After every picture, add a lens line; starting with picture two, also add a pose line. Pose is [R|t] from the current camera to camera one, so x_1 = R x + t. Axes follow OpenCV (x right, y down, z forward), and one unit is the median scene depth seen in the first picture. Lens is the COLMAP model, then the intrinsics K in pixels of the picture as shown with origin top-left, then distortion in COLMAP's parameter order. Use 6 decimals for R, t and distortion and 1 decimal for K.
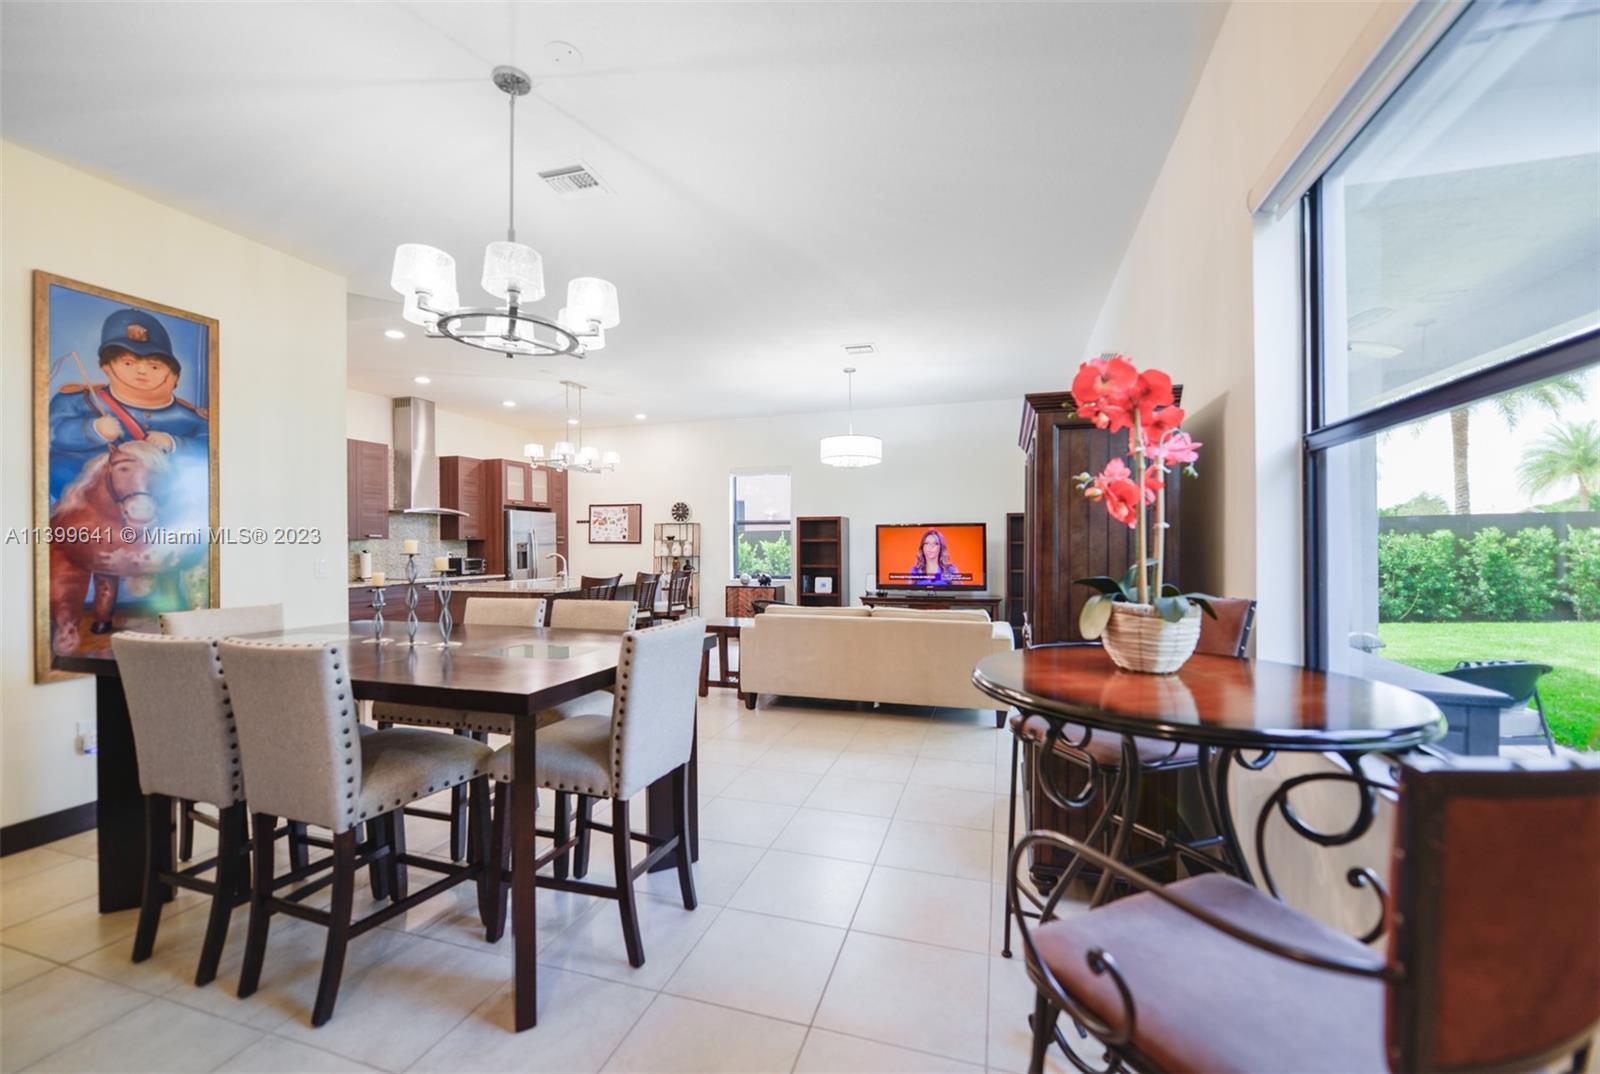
lens RADIAL K [[633.5, 0, 798.7], [0, 633.5, 544.5], [0, 0, 1]] dist [0.002931, -0.001893]
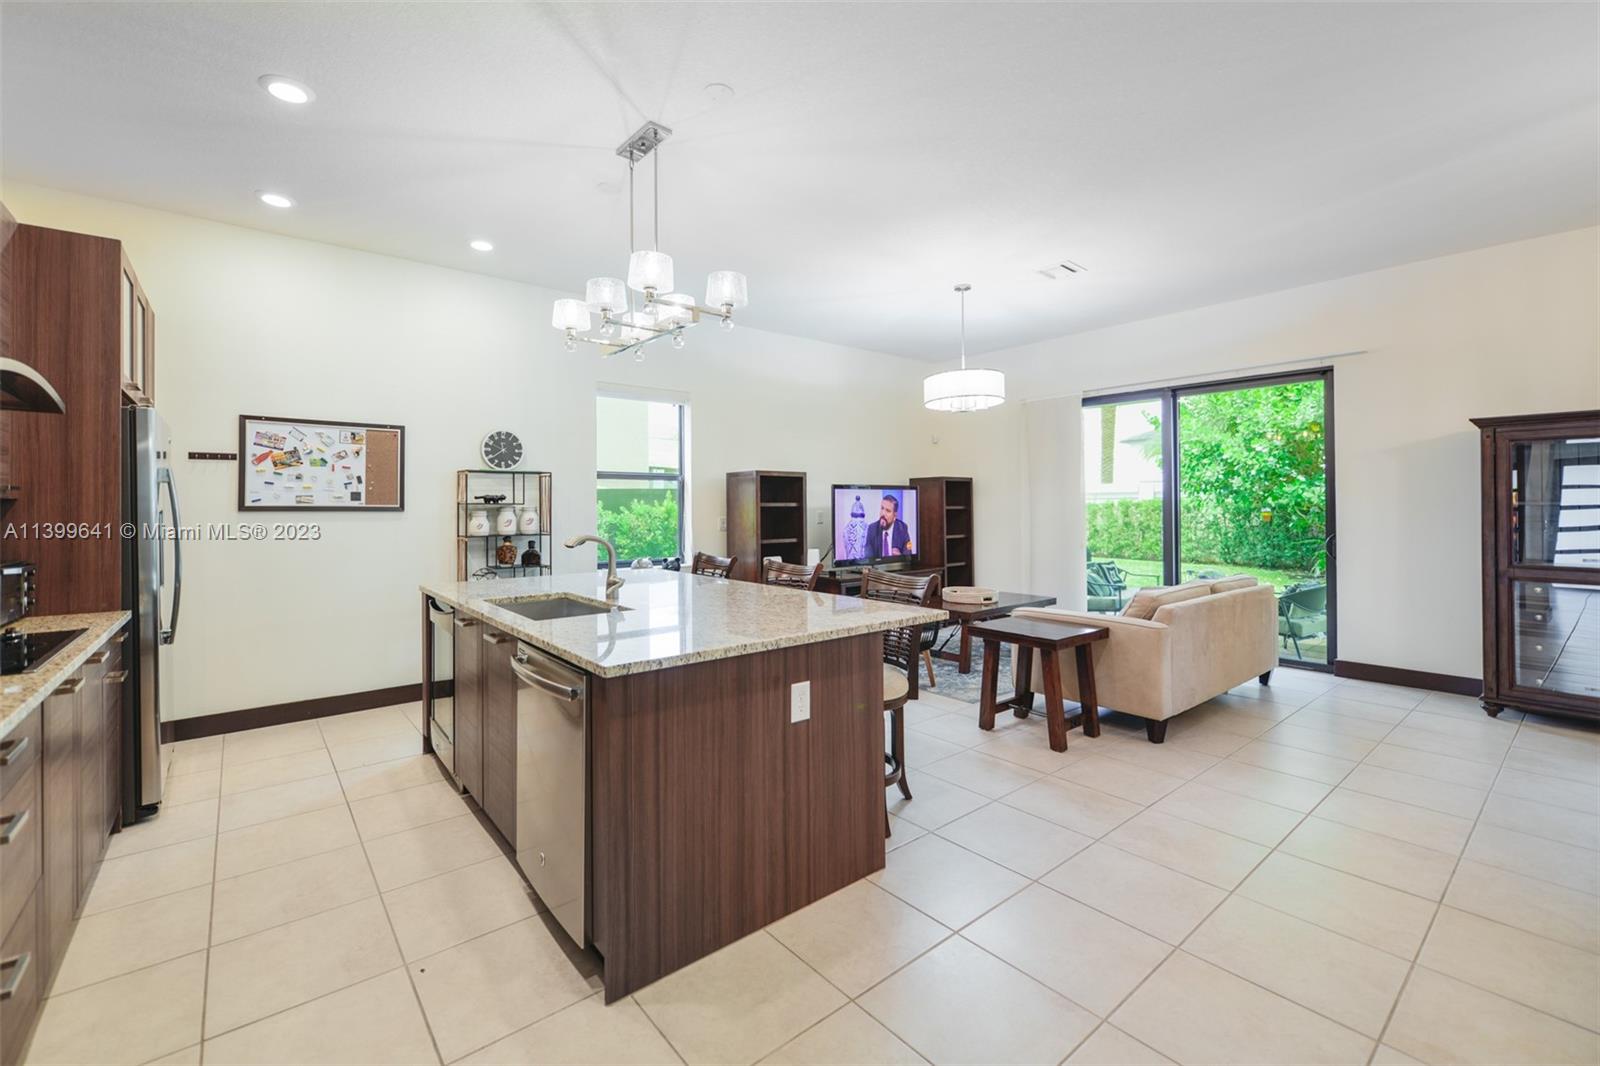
lens RADIAL K [[659.9, 0, 771.6], [0, 659.9, 502.5], [0, 0, 1]] dist [-0.001860, -0.001340]
pose [[0.567618, 0.007763, 0.823256, -0.547239], [0.002199, 0.999938, -0.010945, -0.001495], [-0.823289, 0.008023, 0.567565, 0.543736]]
